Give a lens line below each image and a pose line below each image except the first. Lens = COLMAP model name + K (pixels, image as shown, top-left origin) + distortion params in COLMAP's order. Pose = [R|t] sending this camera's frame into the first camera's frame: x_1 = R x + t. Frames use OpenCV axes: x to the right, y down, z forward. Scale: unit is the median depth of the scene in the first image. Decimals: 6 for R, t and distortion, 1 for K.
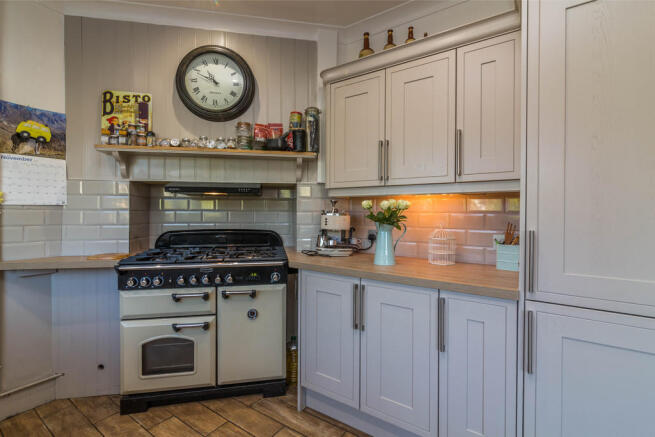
lens RADIAL K [[303.9, 0, 327.3], [0, 303.9, 212.8], [0, 0, 1]] dist [-0.001411, 0.000020]
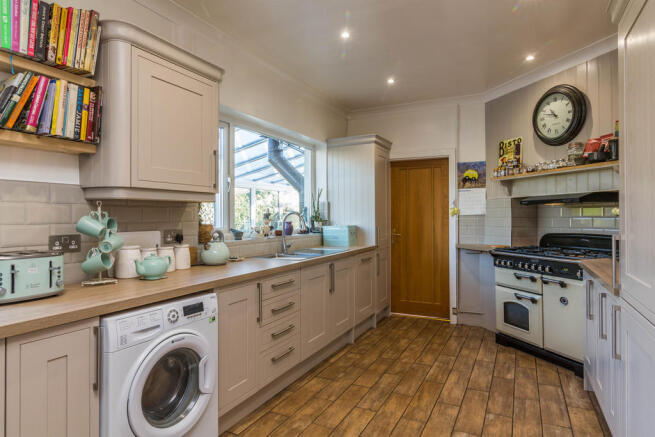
lens RADIAL K [[377.1, 0, 327.5], [0, 377.1, 218.5], [0, 0, 1]] dist [-0.000488, -0.000034]
pose [[0.129404, -0.002034, -0.991590, 1.163142], [0.000176, 0.999998, -0.002028, 0.000631], [0.991592, 0.000088, 0.129404, -0.154913]]
